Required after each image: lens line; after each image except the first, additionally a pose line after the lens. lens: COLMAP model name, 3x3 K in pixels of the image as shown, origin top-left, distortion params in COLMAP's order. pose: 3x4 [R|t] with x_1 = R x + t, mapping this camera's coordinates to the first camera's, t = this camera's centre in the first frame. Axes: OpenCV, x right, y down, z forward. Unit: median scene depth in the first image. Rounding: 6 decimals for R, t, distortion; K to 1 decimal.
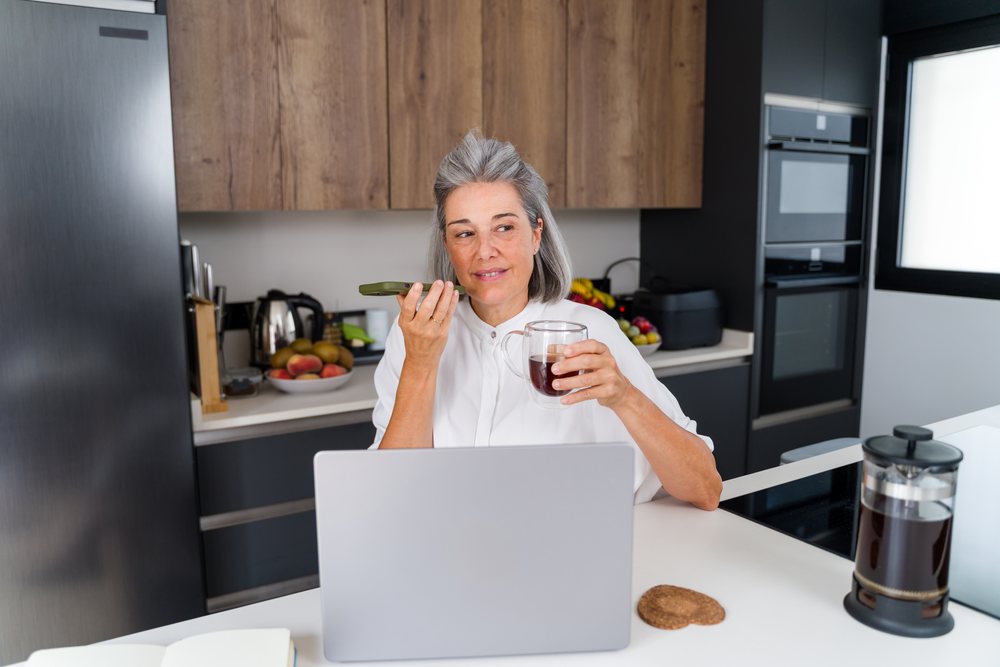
lens RADIAL K [[802.5, 0, 492.9], [0, 802.5, 339.6], [0, 0, 1]] dist [-0.036726, 0.012690]
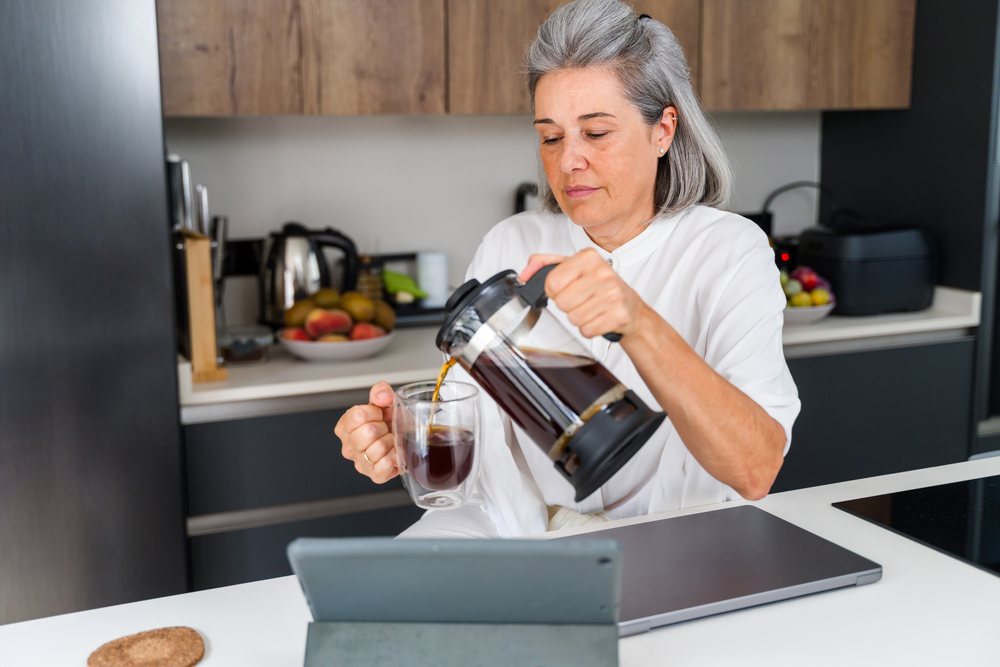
lens RADIAL K [[1221.8, 0, 500.0], [0, 1221.8, 333.5], [0, 0, 1]] dist [0.085606, -0.023935]
pose [[0.993323, 0.019441, -0.113719, 0.051492], [-0.017135, 0.999628, 0.021219, 0.013310], [0.114090, -0.019128, 0.993286, -0.112621]]
